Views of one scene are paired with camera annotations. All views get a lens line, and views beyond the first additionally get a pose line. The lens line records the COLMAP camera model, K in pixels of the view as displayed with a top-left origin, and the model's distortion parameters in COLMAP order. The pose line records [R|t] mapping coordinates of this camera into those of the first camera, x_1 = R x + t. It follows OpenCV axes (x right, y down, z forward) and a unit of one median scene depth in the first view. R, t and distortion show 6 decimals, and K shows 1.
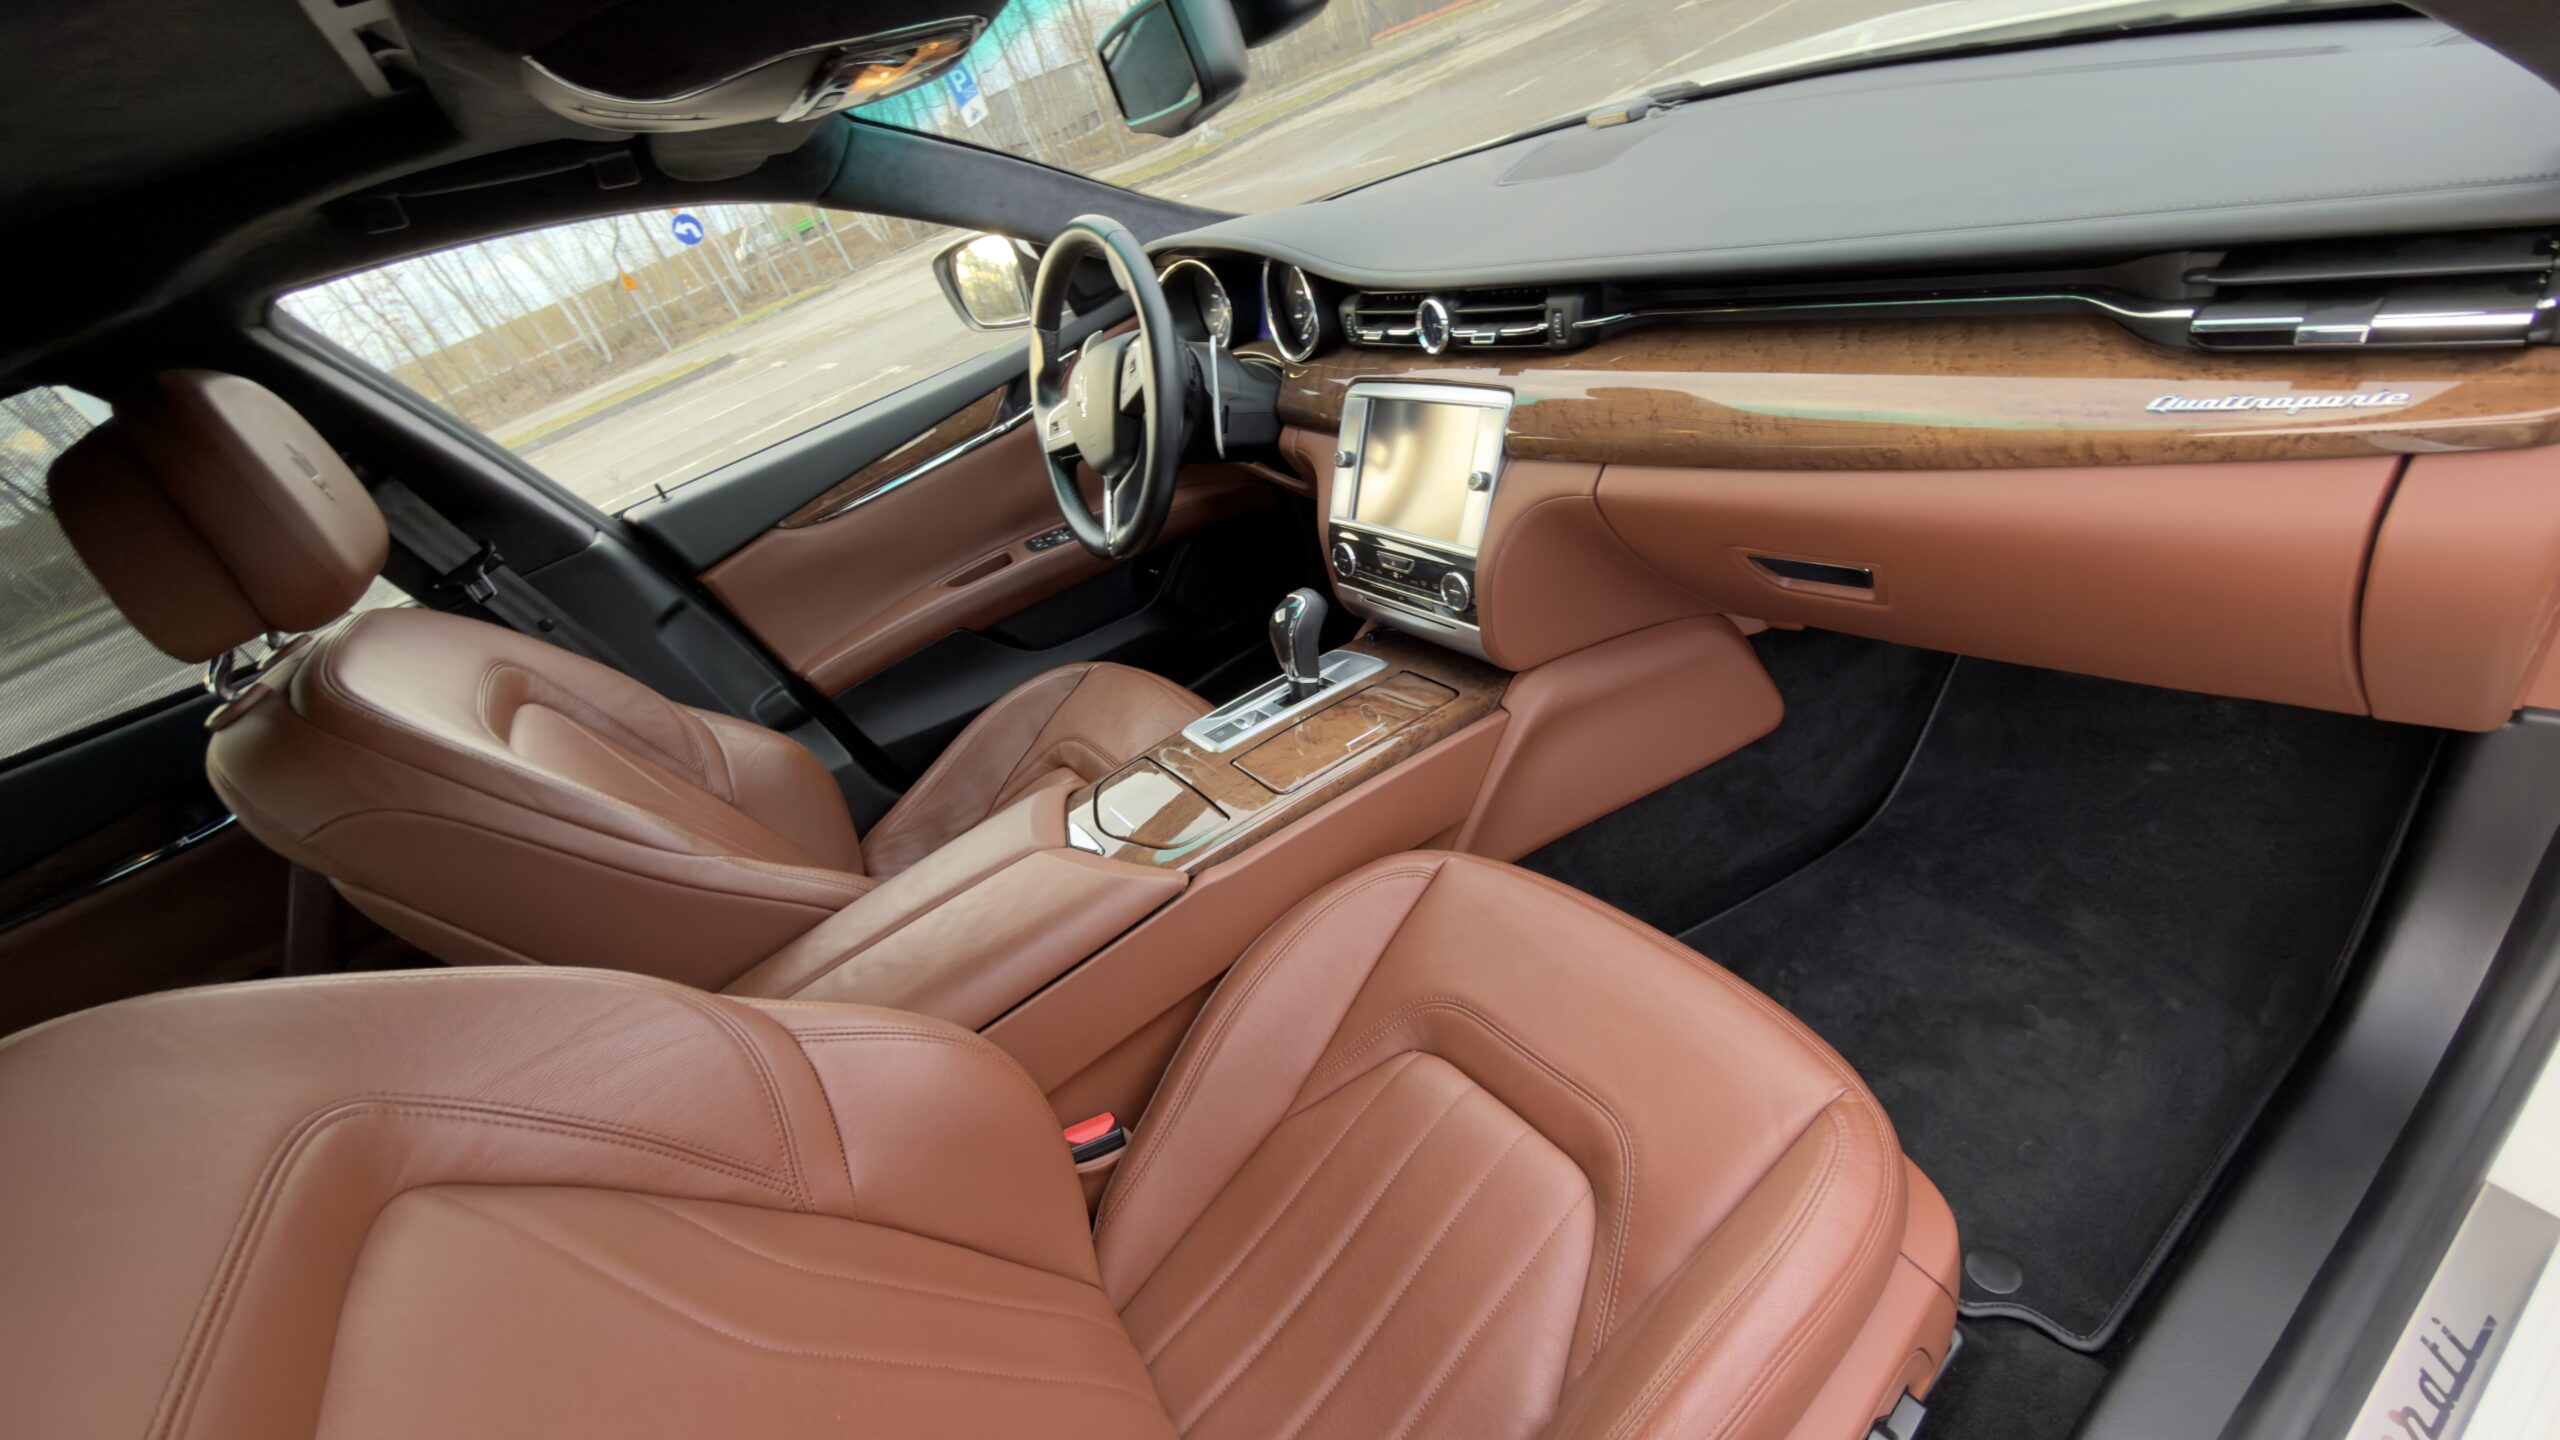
lens RADIAL K [[1020.6, 0, 1278.0], [0, 1020.6, 730.4], [0, 0, 1]] dist [-0.006063, 0.000984]
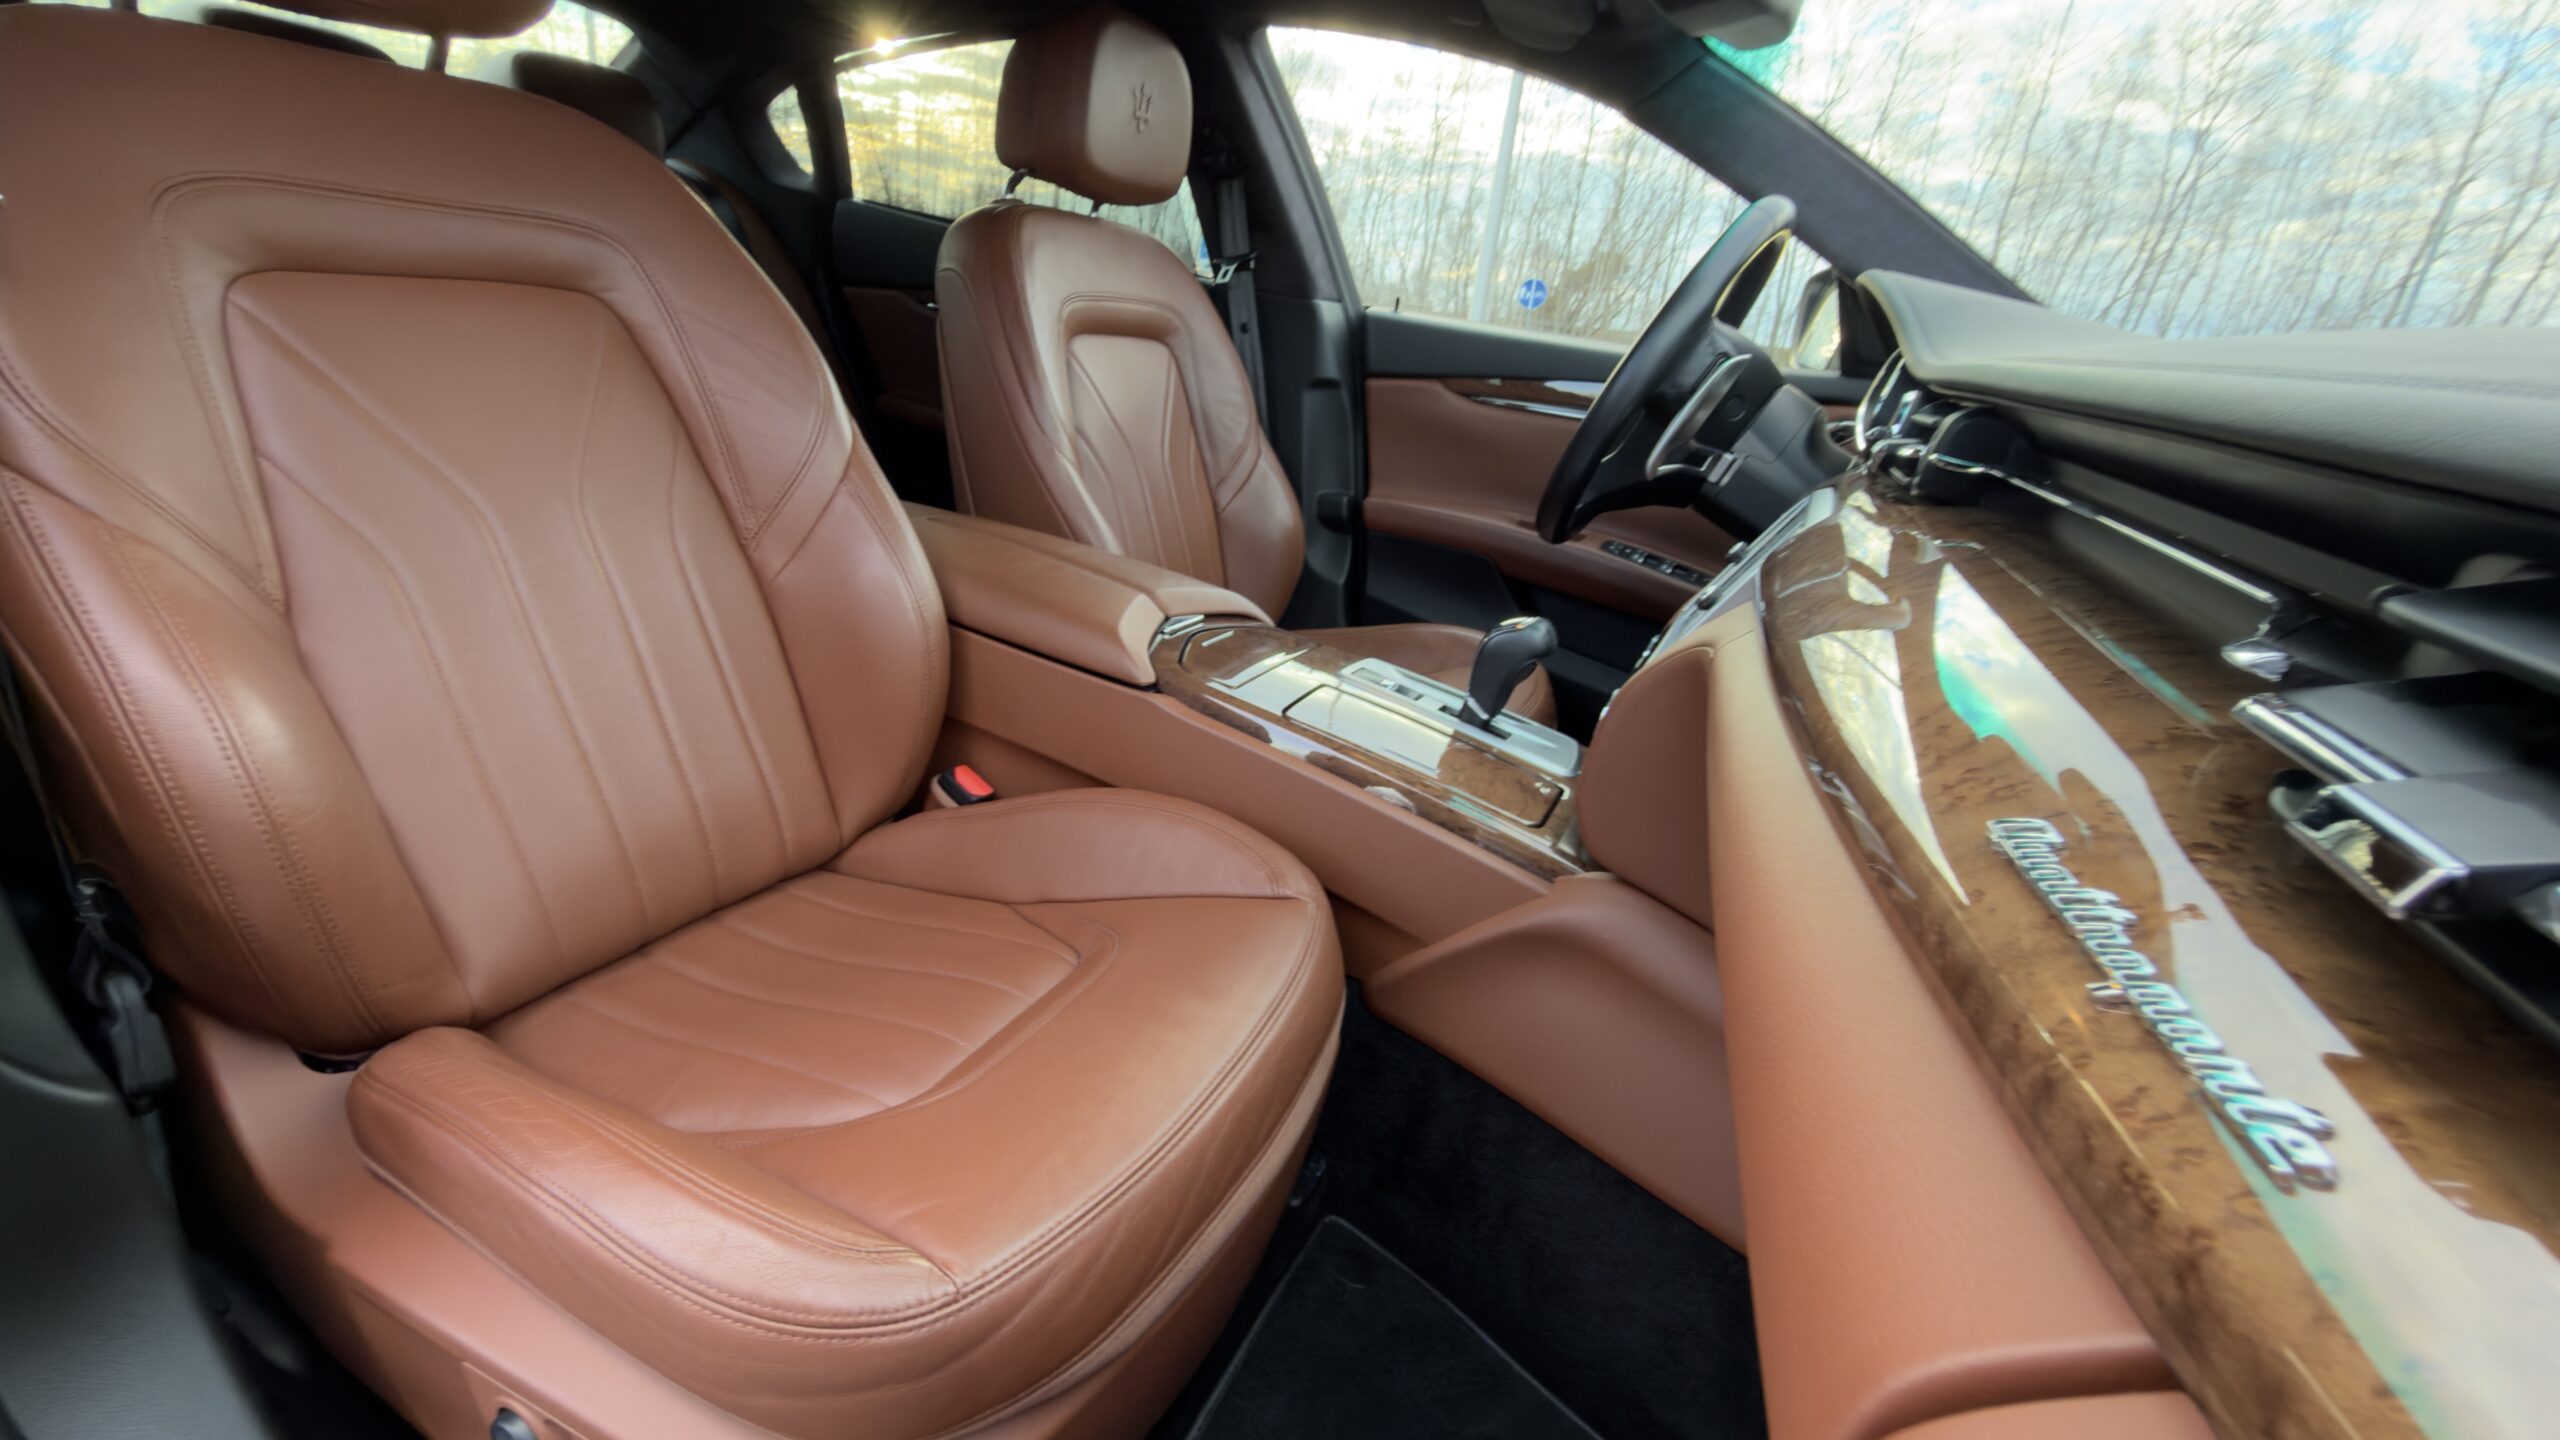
lens RADIAL K [[1020.6, 0, 1282.0], [0, 1020.6, 723.0], [0, 0, 1]] dist [-0.006063, 0.000984]
pose [[0.386190, 0.649561, -0.654926, 0.418820], [-0.705176, 0.665605, 0.244331, -0.106206], [0.594630, 0.367479, 0.715105, 0.254670]]
